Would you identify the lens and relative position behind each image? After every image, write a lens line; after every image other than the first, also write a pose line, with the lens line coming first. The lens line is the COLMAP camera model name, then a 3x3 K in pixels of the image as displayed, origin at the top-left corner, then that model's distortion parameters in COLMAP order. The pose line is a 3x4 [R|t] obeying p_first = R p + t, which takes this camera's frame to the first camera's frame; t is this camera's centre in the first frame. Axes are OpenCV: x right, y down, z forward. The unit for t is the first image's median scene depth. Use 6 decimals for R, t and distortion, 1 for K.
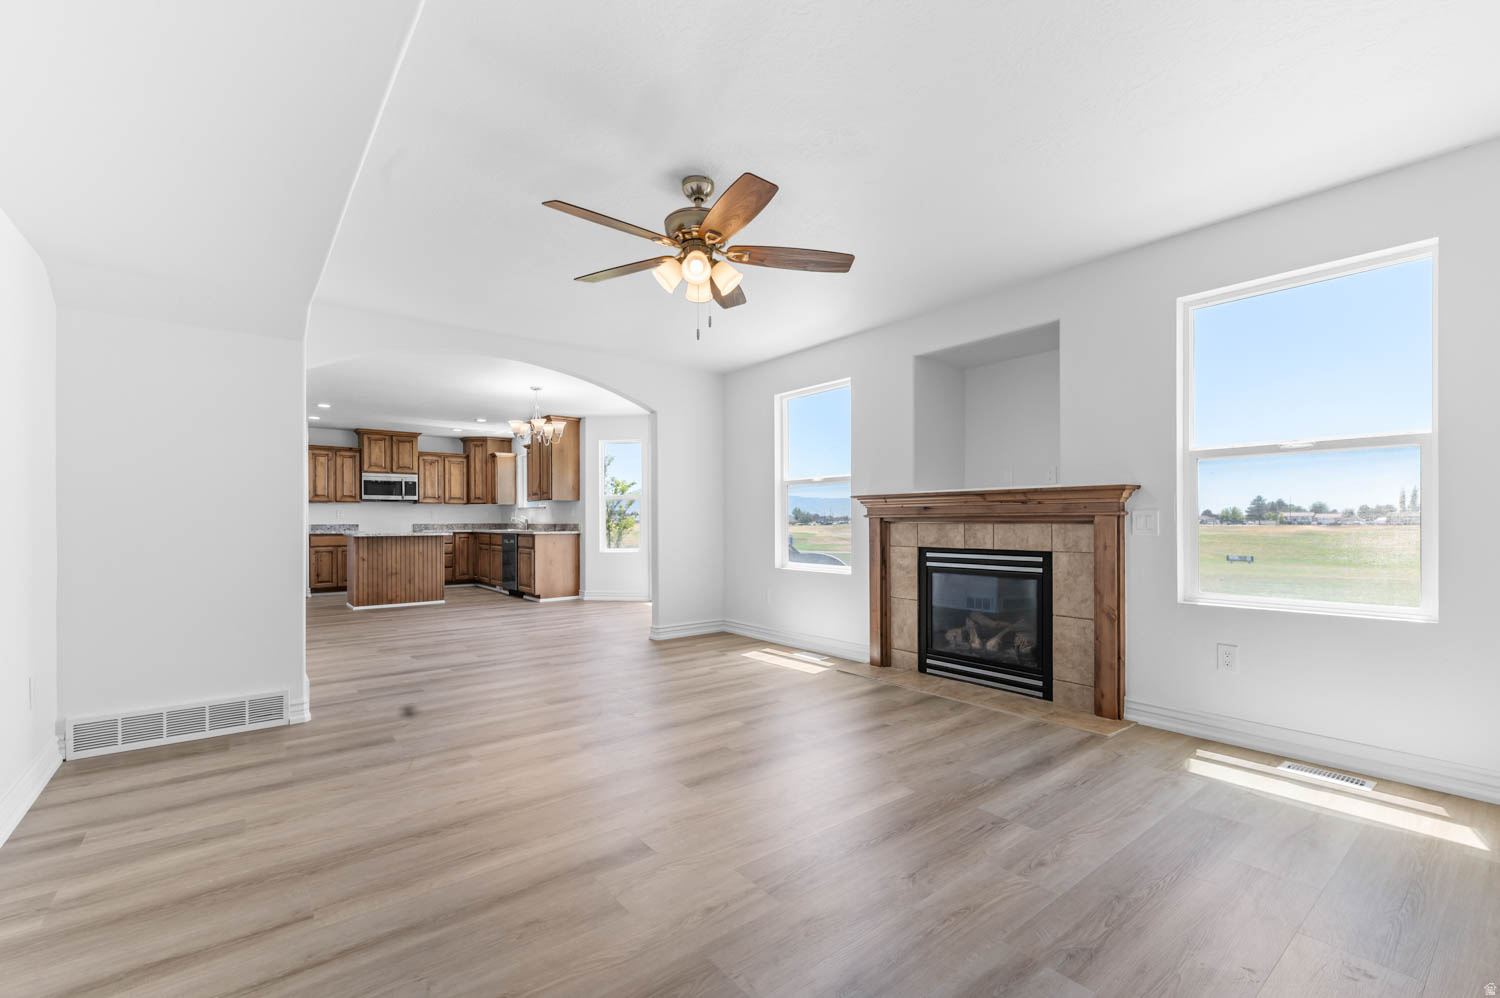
lens RADIAL K [[643.8, 0, 757.1], [0, 643.8, 522.8], [0, 0, 1]] dist [0.001884, 0.000512]
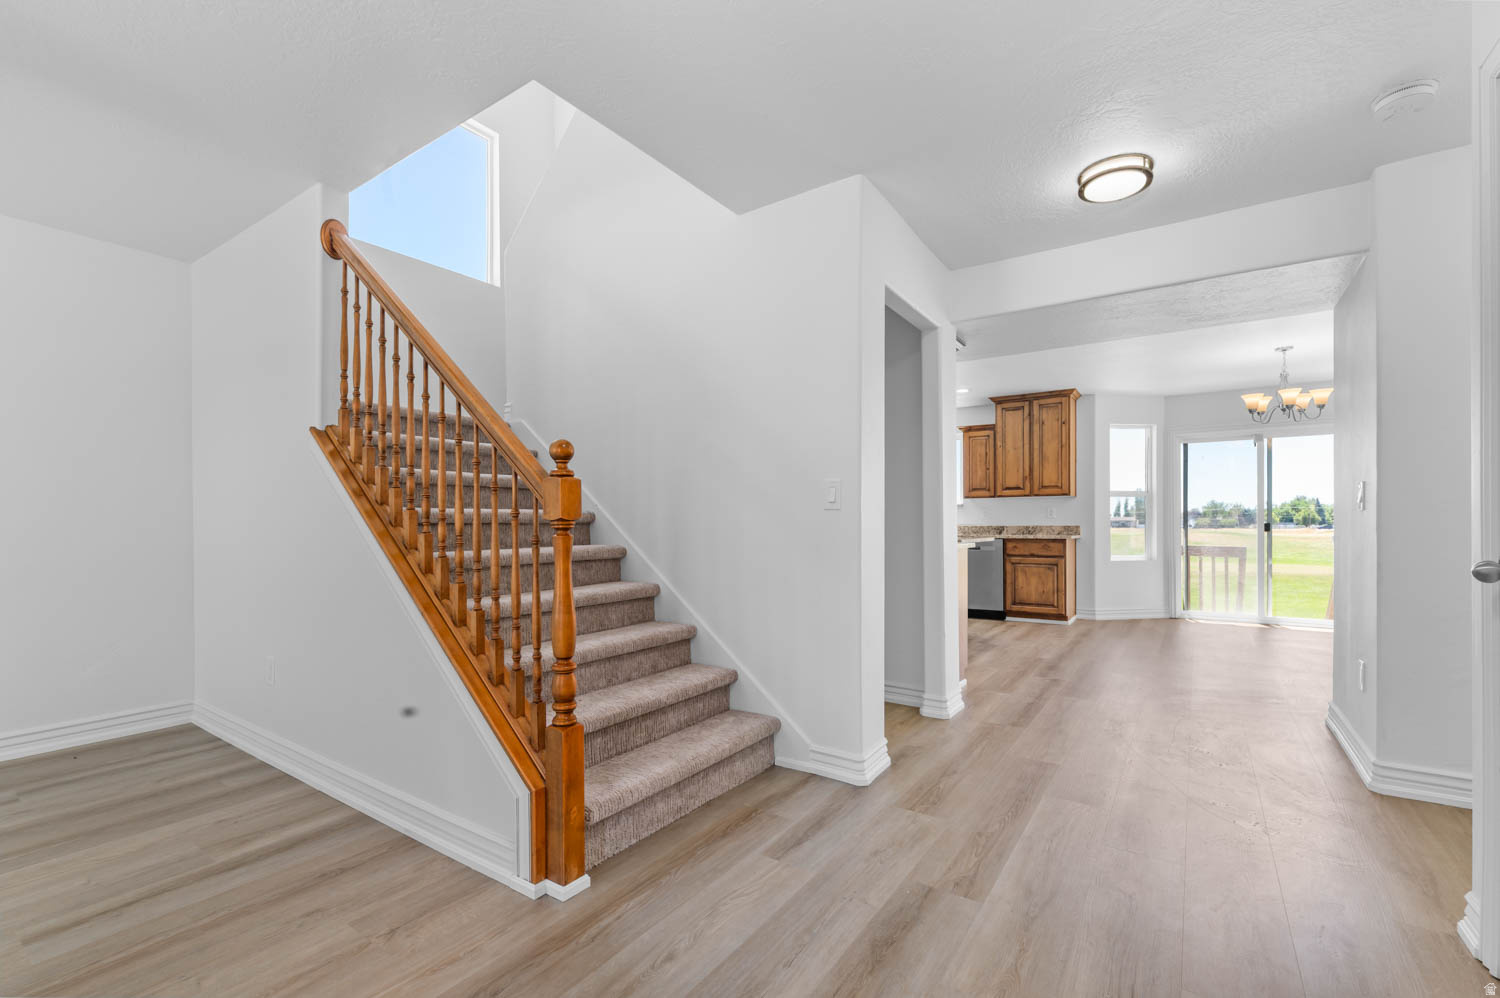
lens RADIAL K [[643.8, 0, 757.1], [0, 643.8, 522.8], [0, 0, 1]] dist [0.001884, 0.000512]
pose [[0.957874, 0.002234, 0.287179, -0.940137], [0.000236, 0.999963, -0.008565, 0.004985], [-0.287188, 0.008272, 0.957839, 0.358967]]
